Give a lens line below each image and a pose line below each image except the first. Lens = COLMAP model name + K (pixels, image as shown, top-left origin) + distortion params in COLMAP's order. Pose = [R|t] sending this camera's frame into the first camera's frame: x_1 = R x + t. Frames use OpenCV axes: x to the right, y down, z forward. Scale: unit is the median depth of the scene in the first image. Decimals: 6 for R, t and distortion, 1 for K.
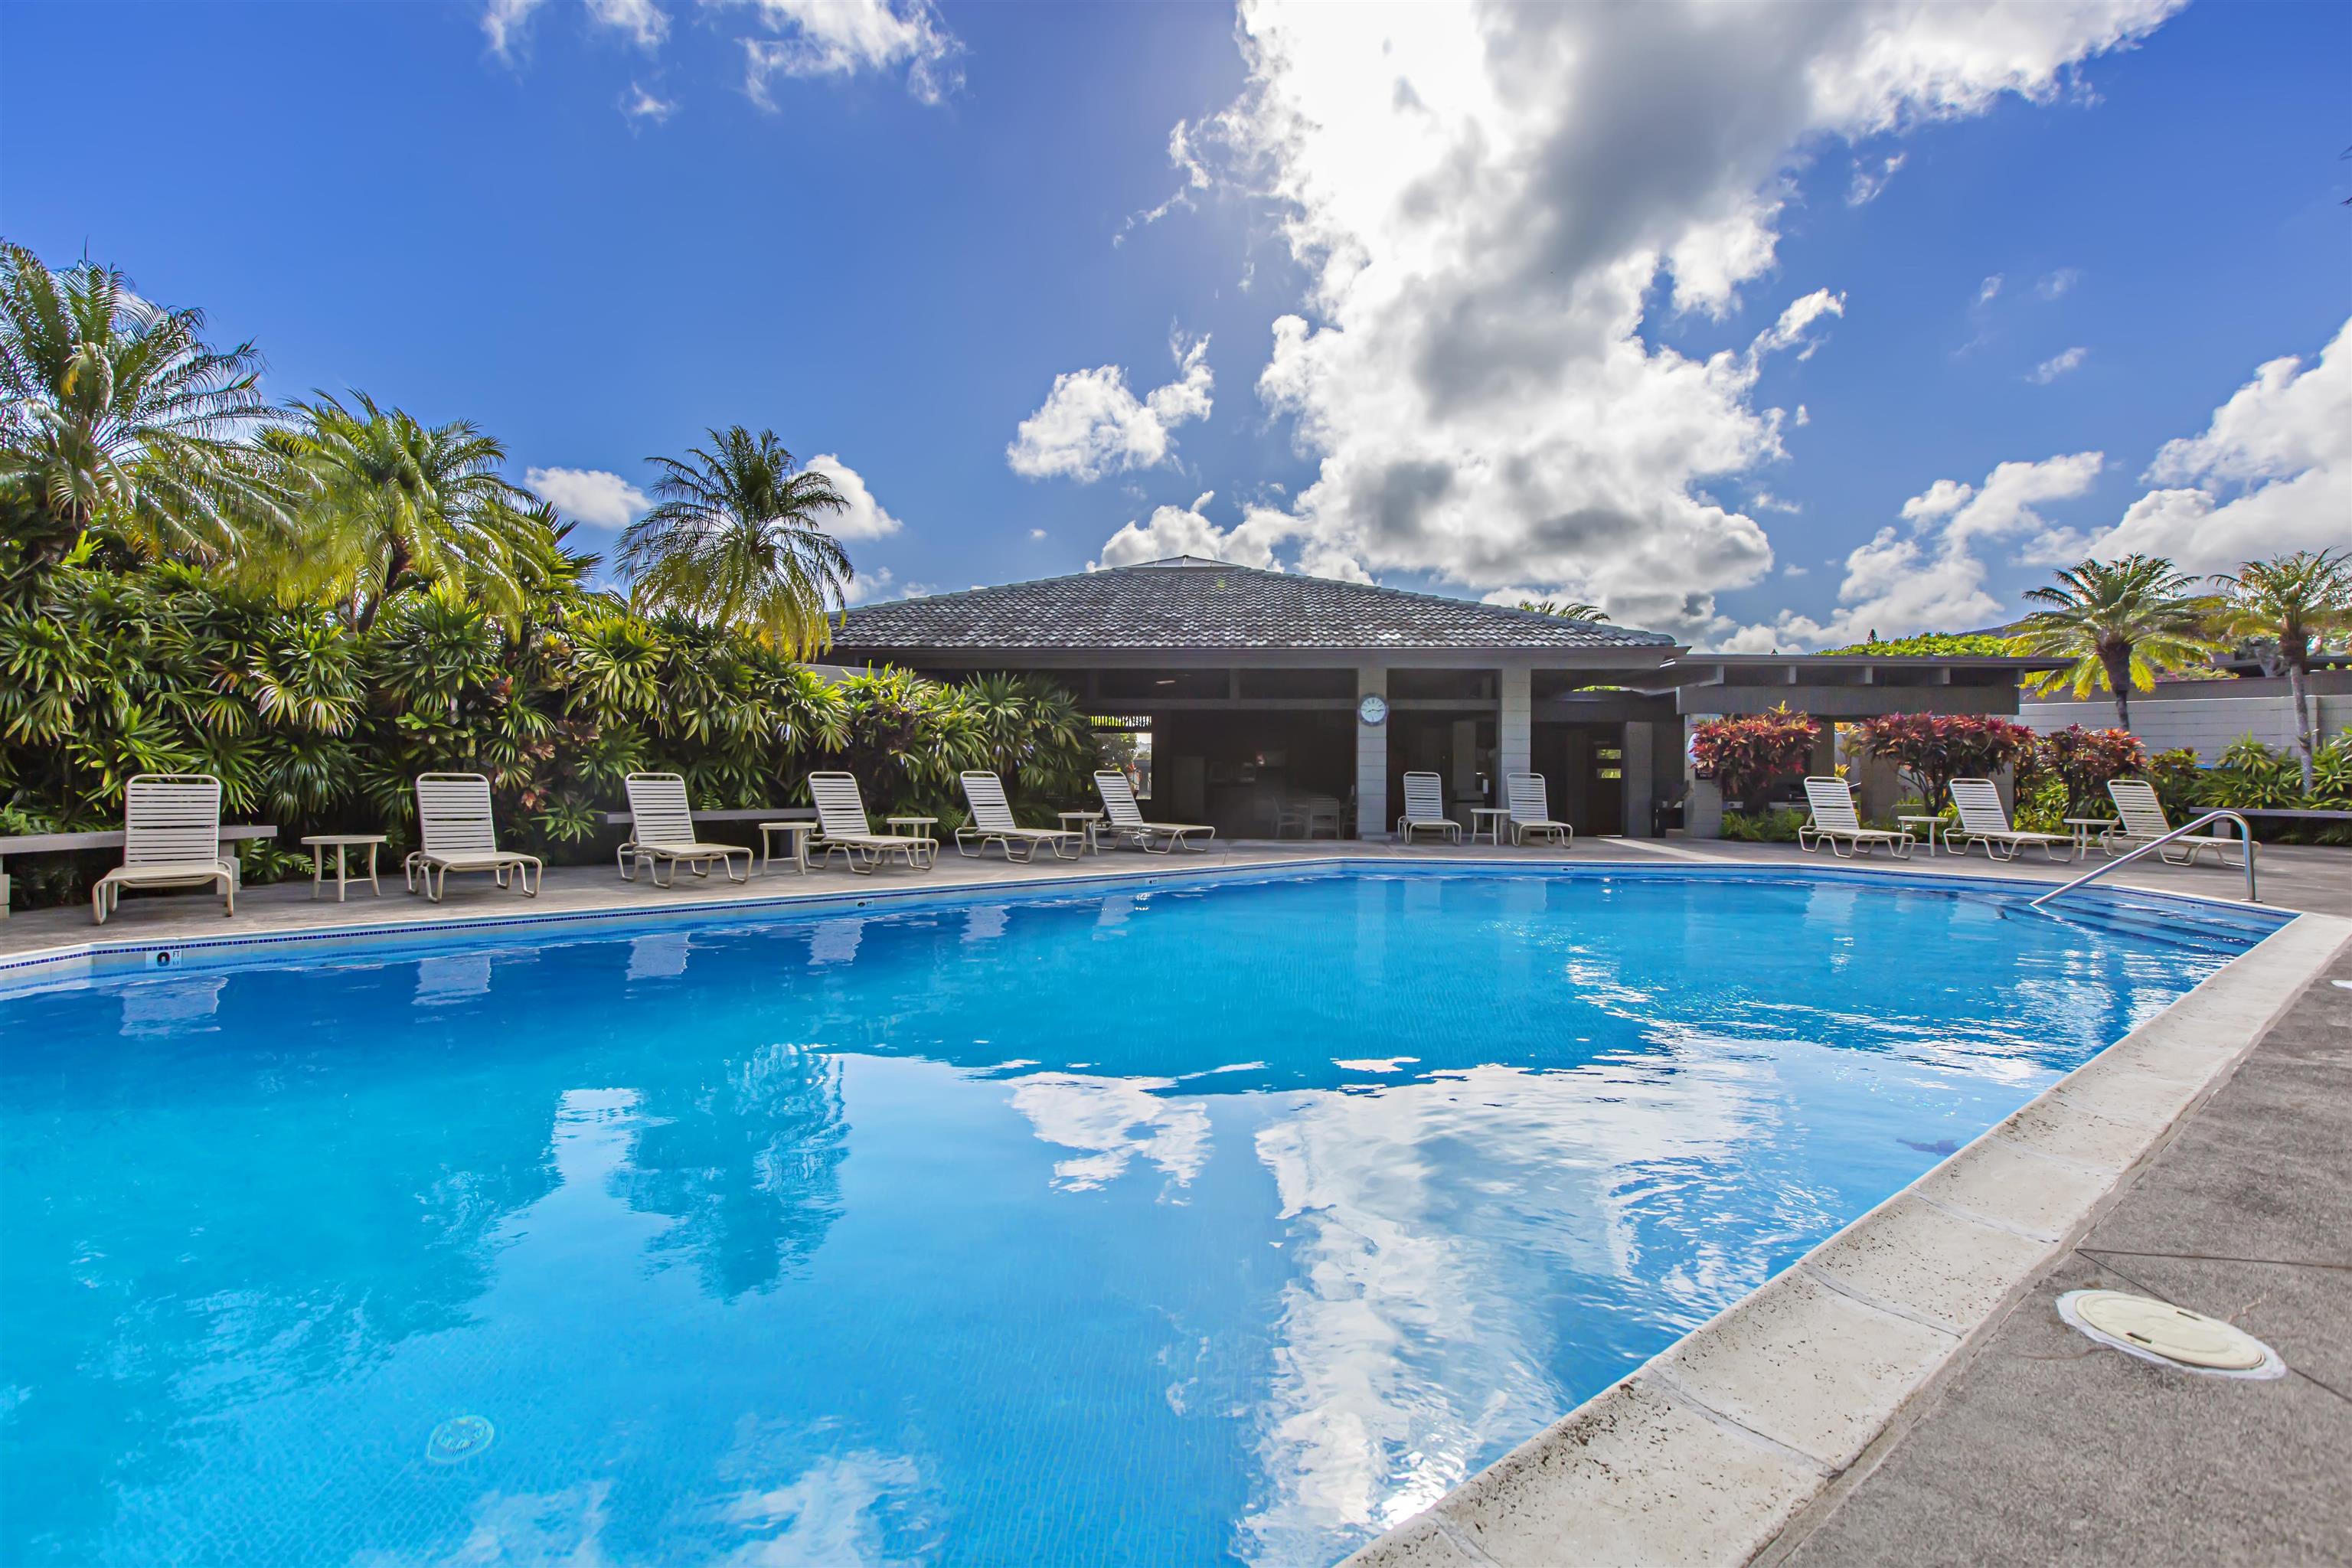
lens RADIAL K [[1108.3, 0, 1176.0], [0, 1108.3, 784.0], [0, 0, 1]] dist [0.001684, 0.000074]
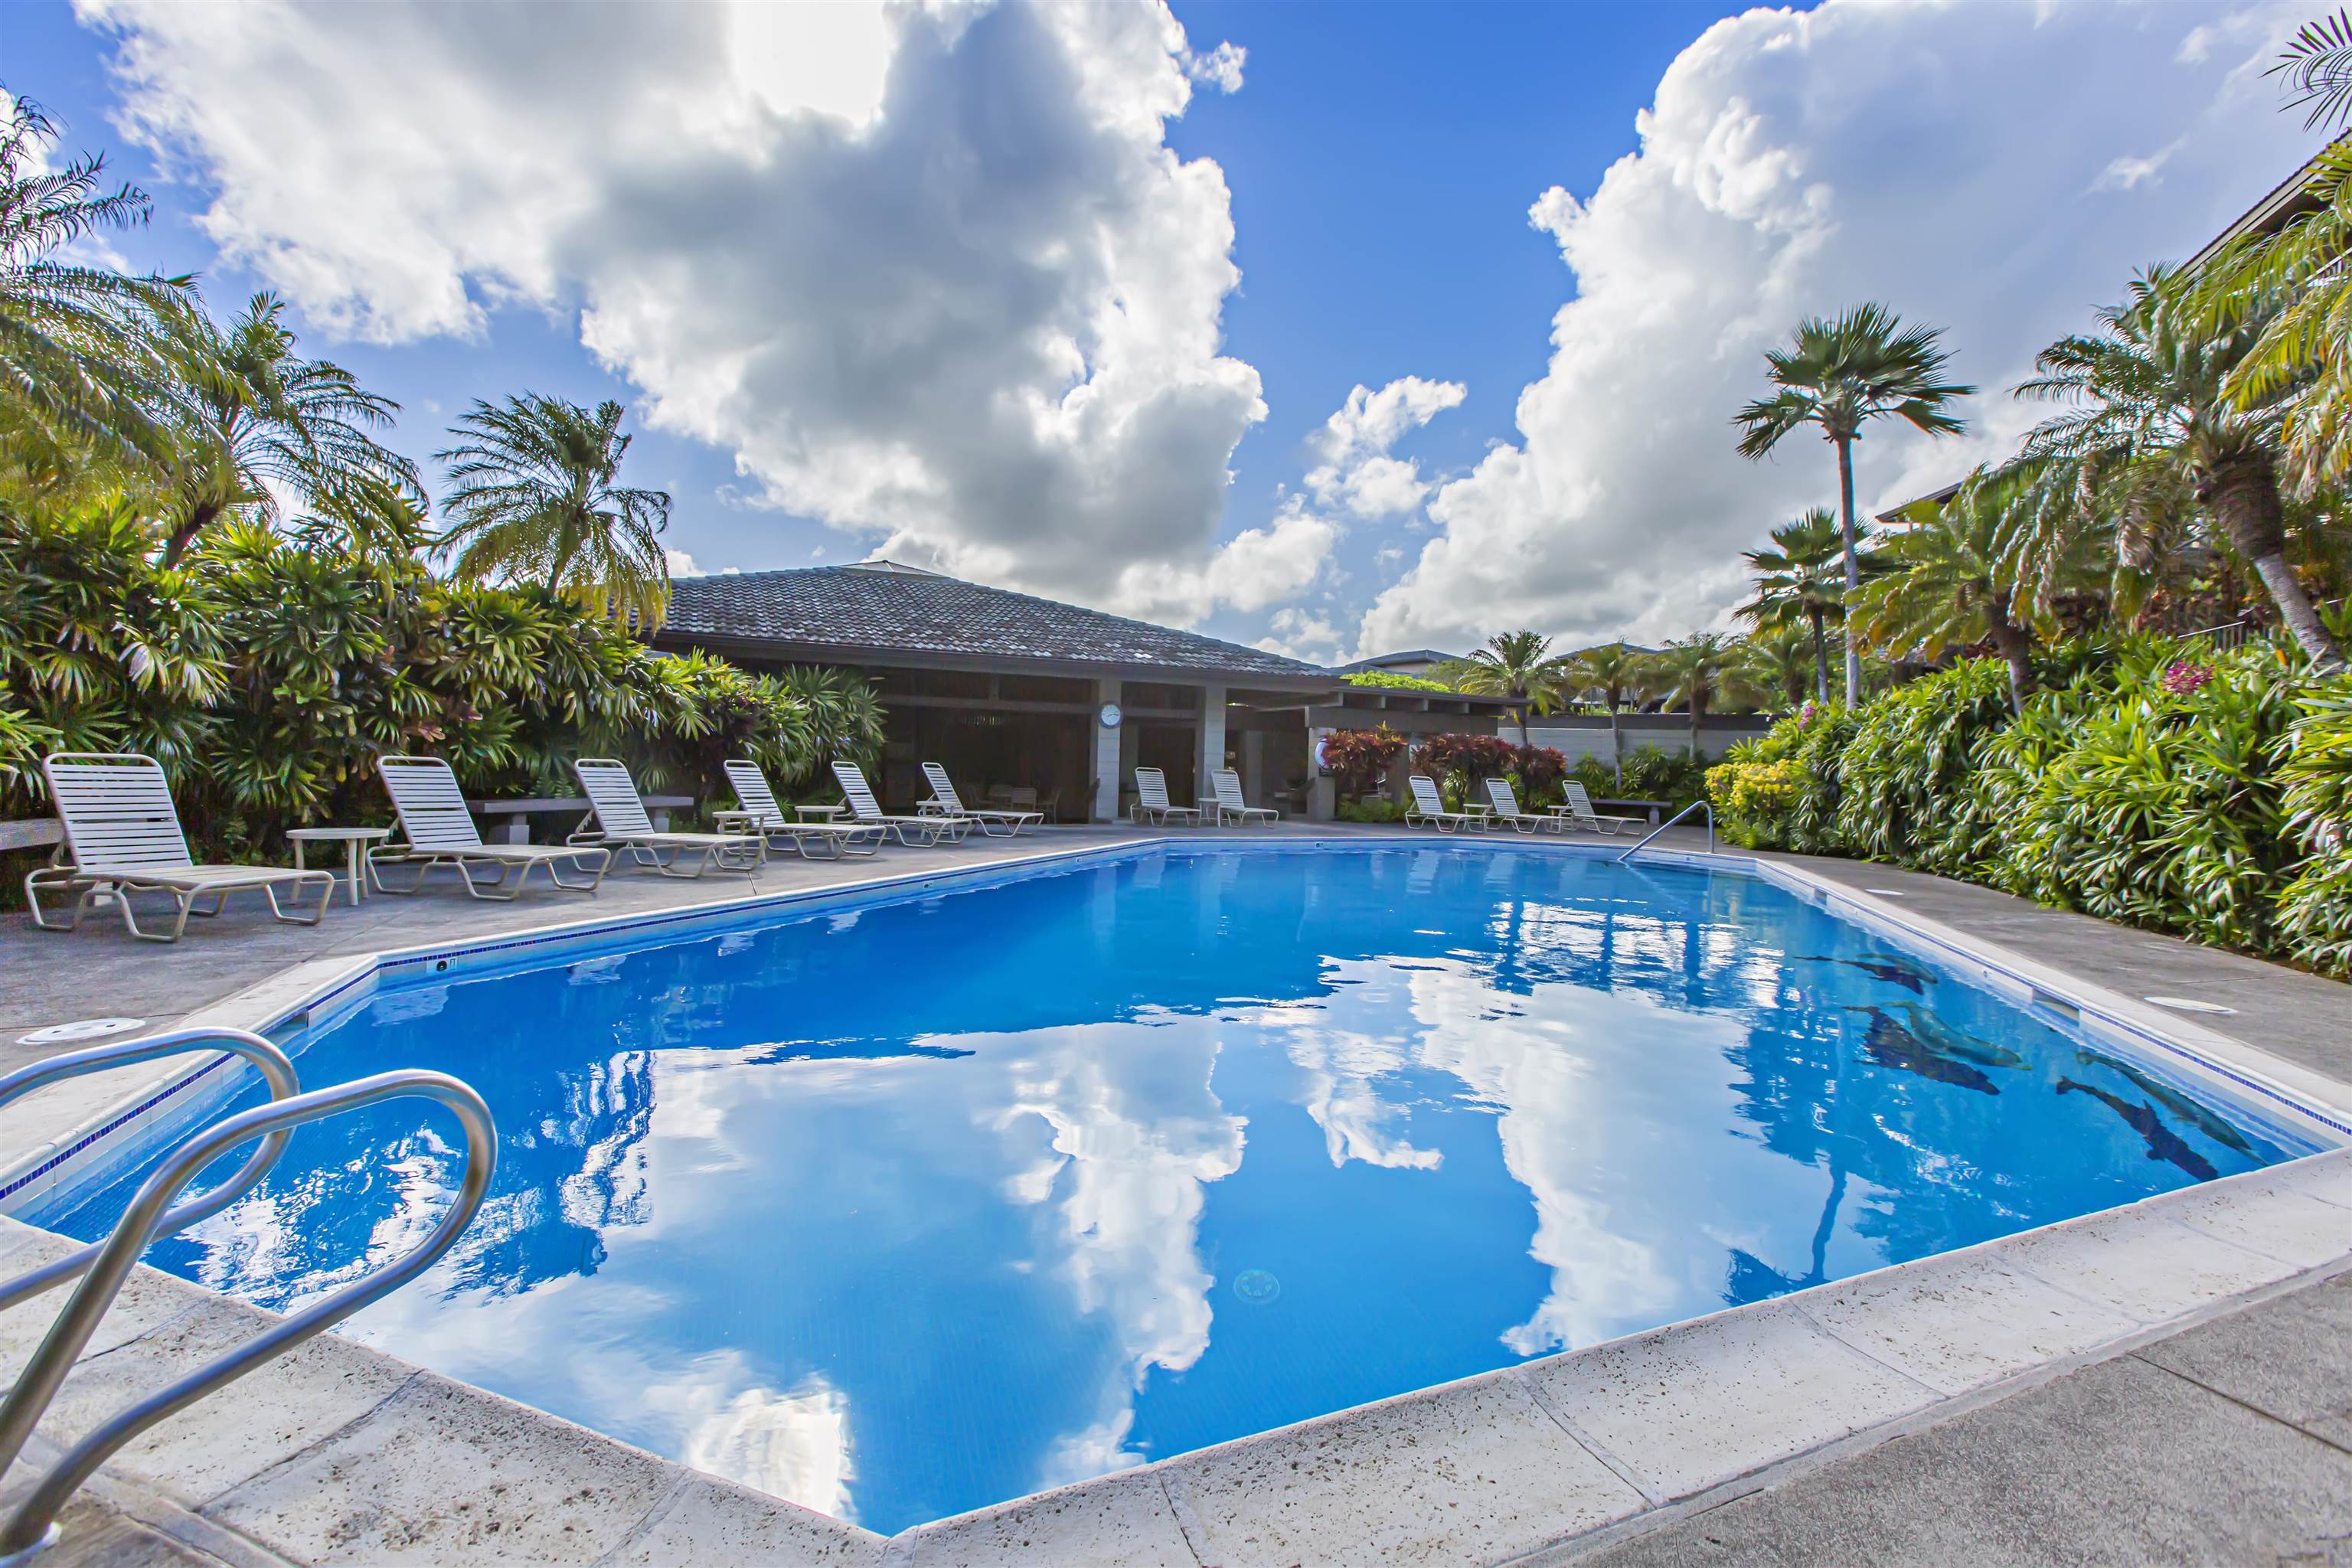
lens RADIAL K [[1013.9, 0, 1176.0], [0, 1013.9, 784.0], [0, 0, 1]] dist [-0.001873, -0.000216]
pose [[0.880661, 0.007263, 0.473691, -0.331666], [-0.011765, 0.999909, 0.006542, -0.000412], [-0.473601, -0.011335, 0.880667, 0.003522]]
